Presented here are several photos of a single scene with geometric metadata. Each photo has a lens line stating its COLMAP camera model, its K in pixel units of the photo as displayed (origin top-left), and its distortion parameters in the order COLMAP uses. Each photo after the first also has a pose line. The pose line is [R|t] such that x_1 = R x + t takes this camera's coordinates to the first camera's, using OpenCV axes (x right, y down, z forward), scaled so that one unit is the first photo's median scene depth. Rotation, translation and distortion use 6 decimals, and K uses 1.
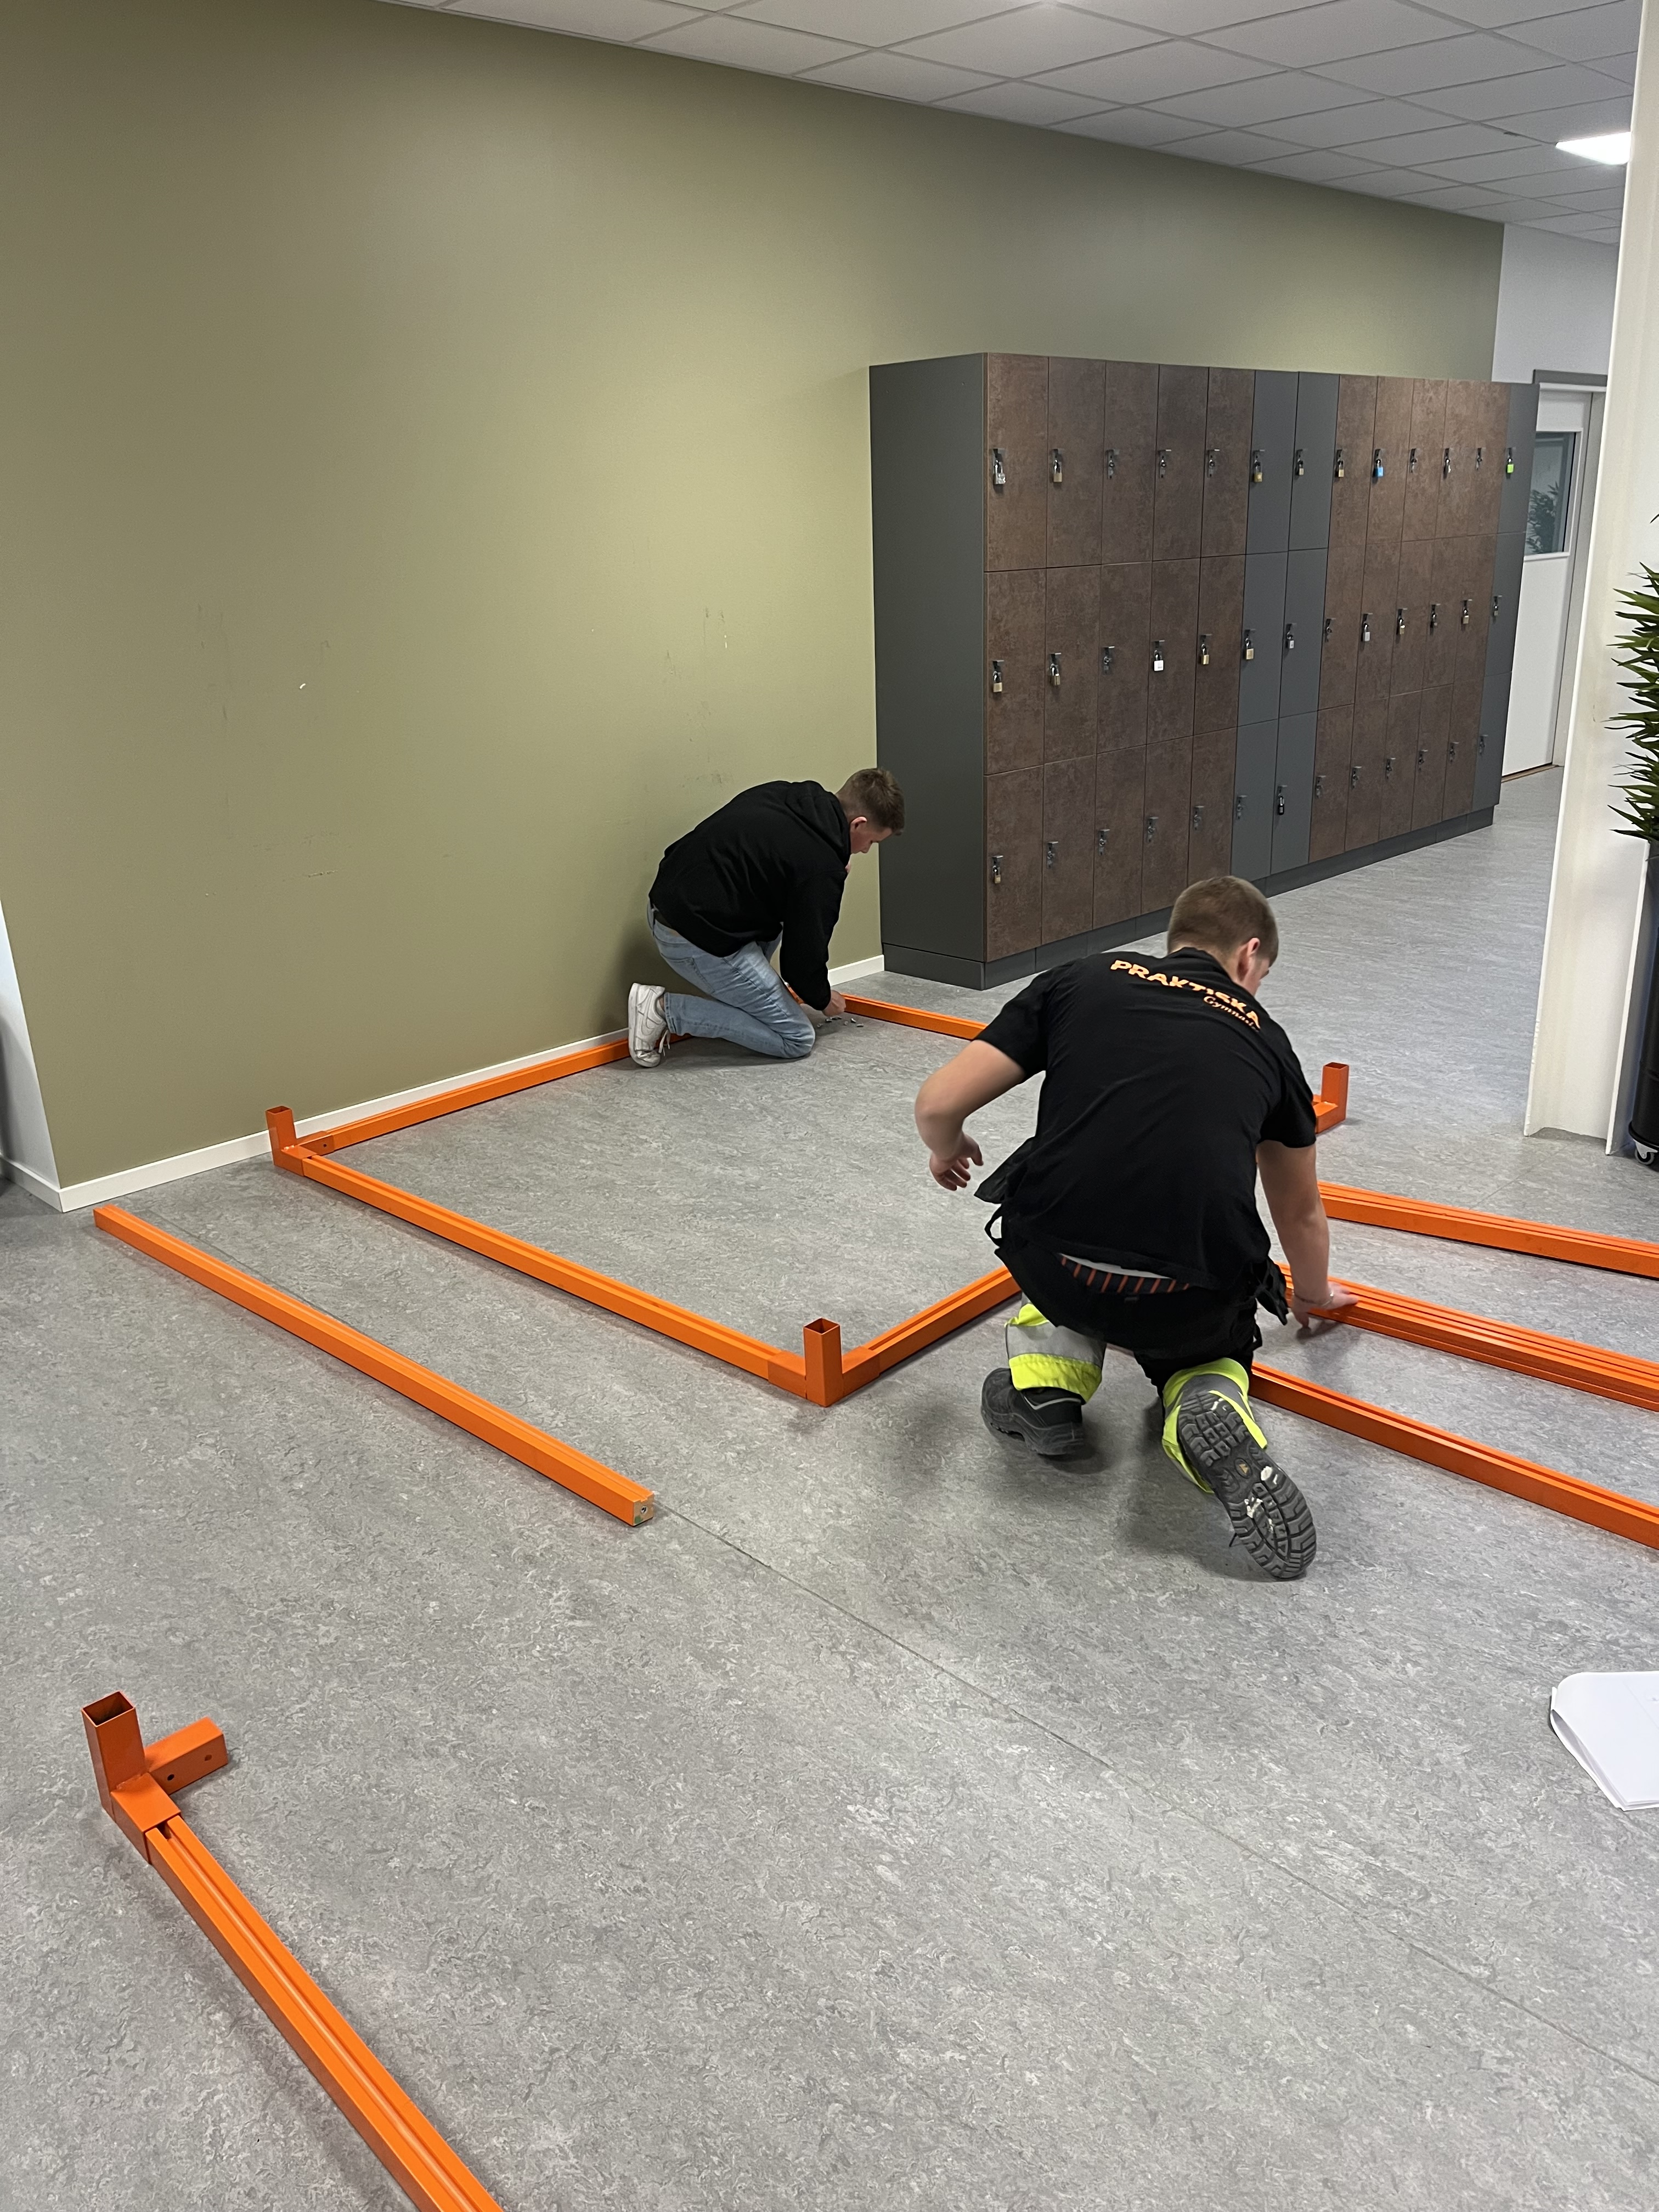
lens RADIAL K [[1622.9, 0, 829.1], [0, 1622.9, 1068.2], [0, 0, 1]] dist [0.007355, -0.004424]
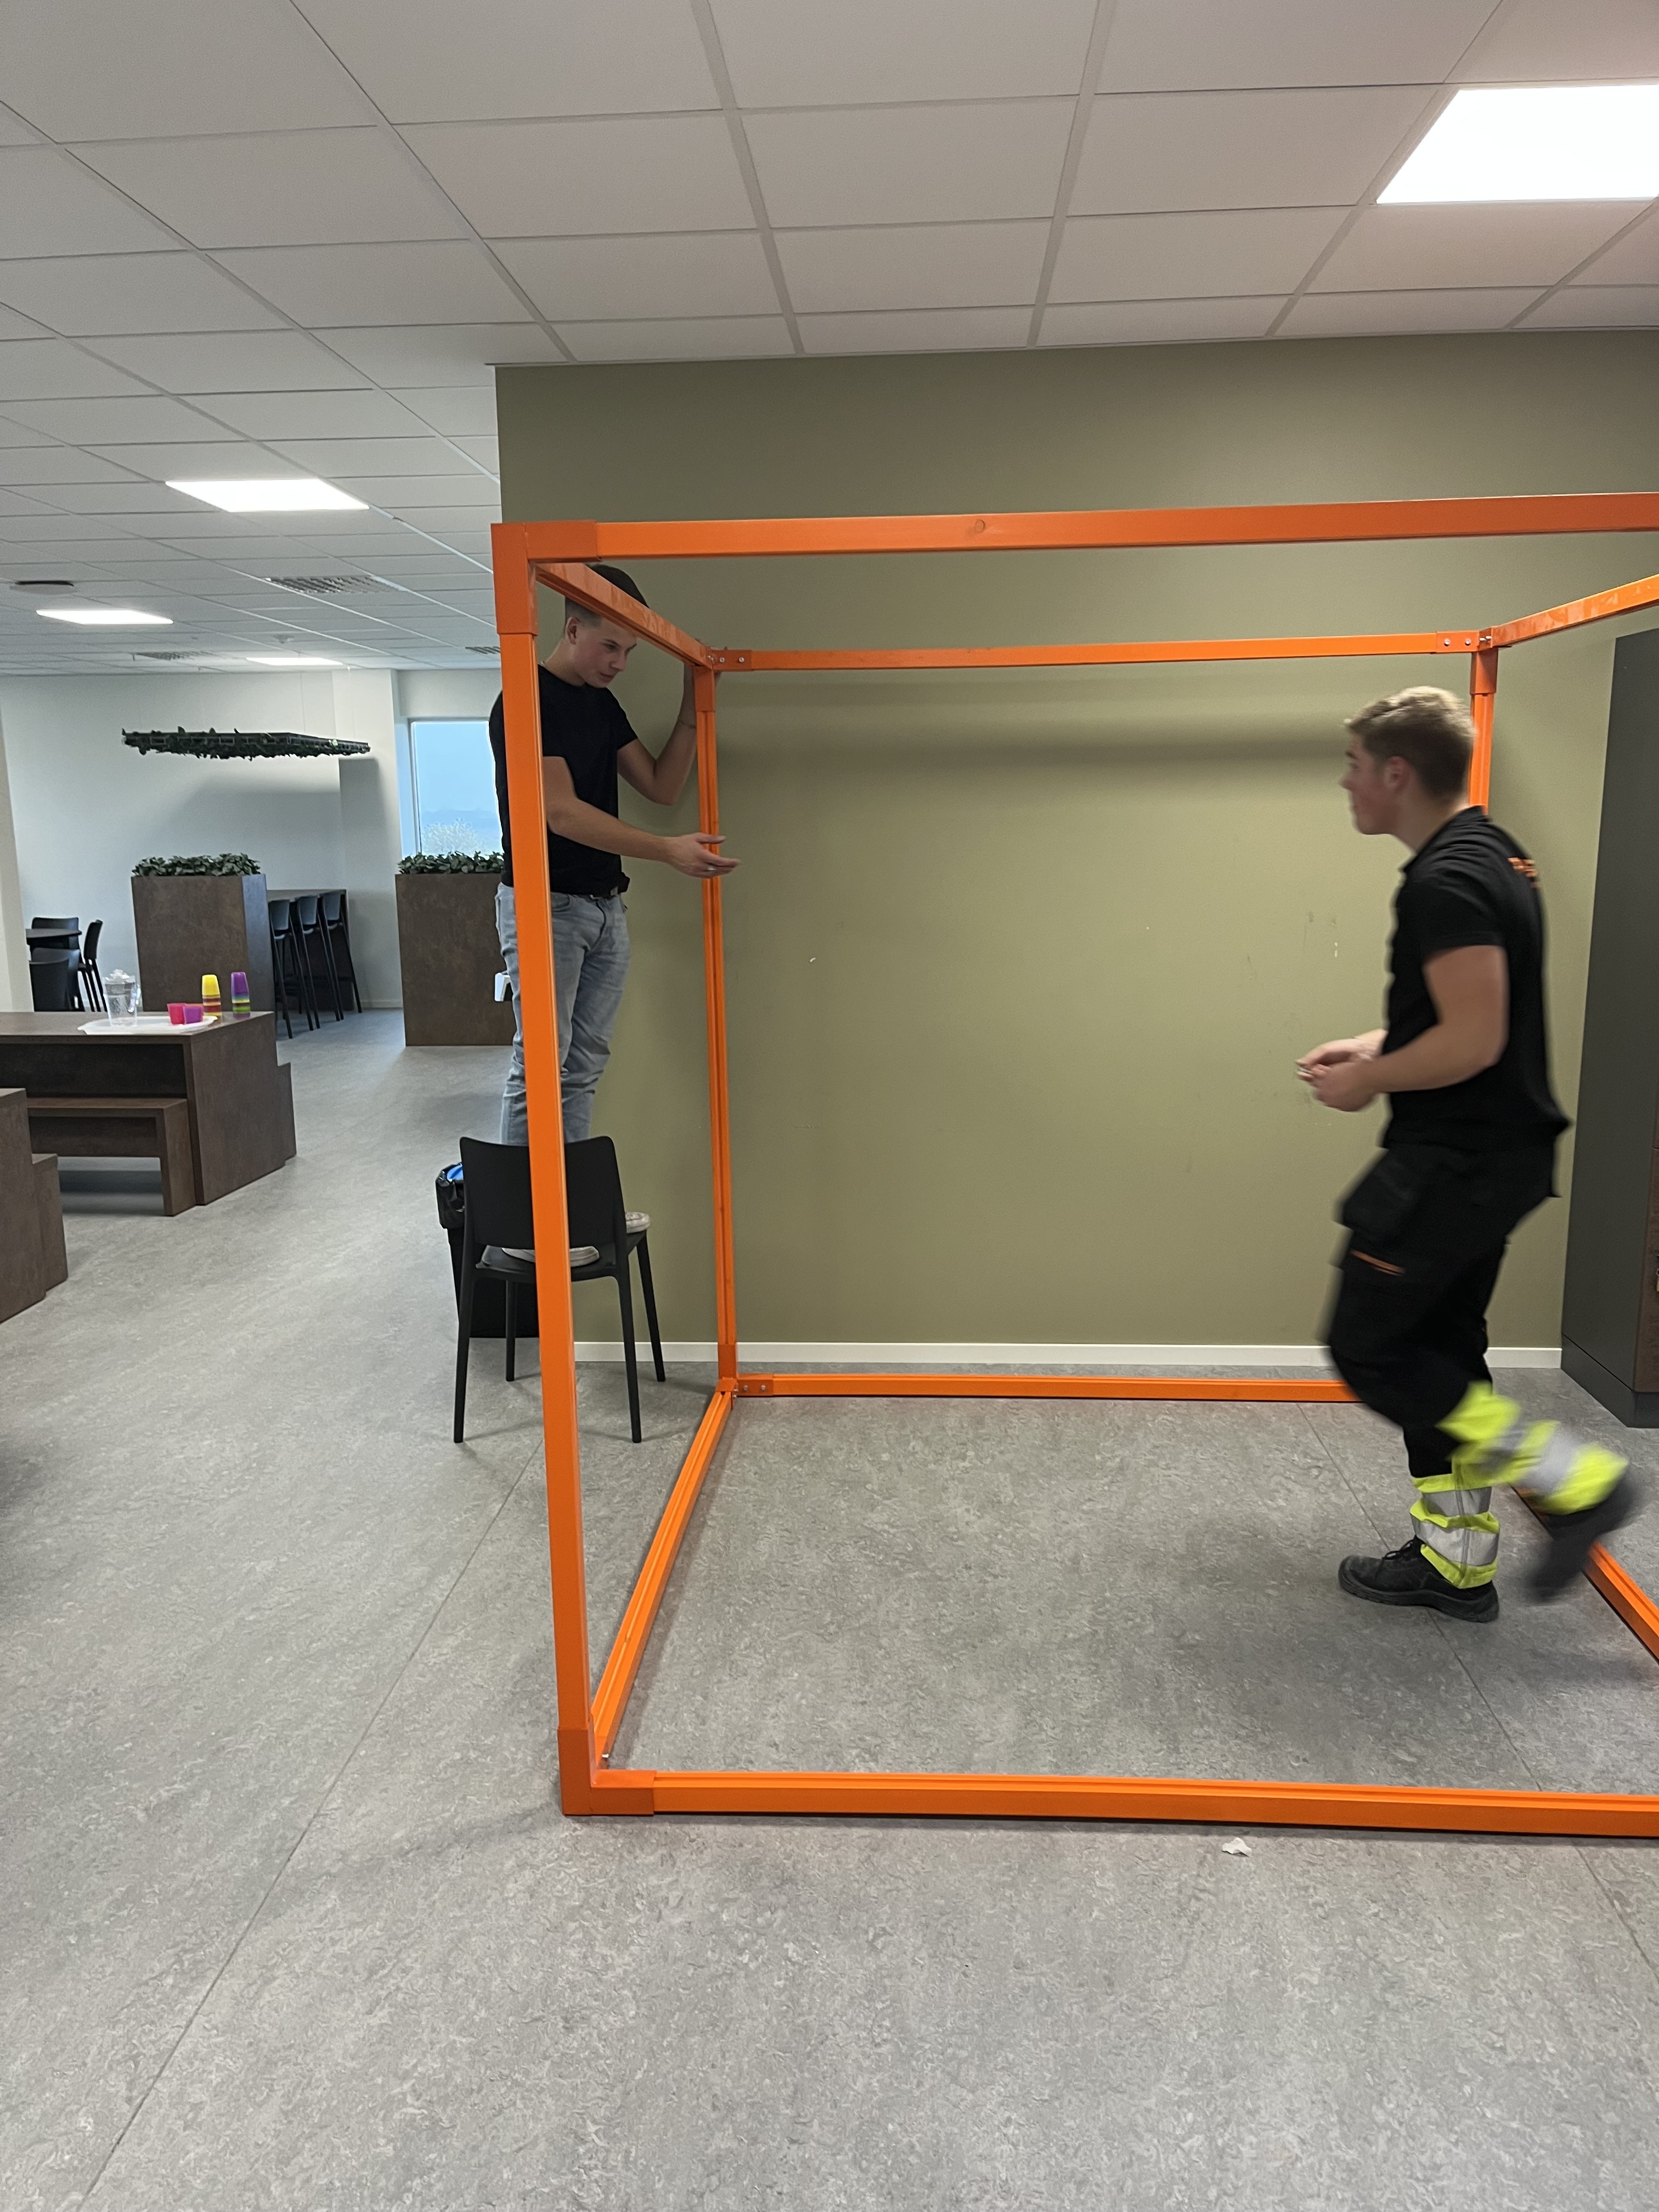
lens RADIAL K [[1736.4, 0, 825.8], [0, 1736.4, 1079.7], [0, 0, 1]] dist [0.009582, -0.010082]
pose [[0.669021, 0.147652, -0.728430, 0.507737], [-0.246183, 0.968767, -0.029737, -0.110770], [0.701288, 0.199221, 0.684475, 0.253786]]
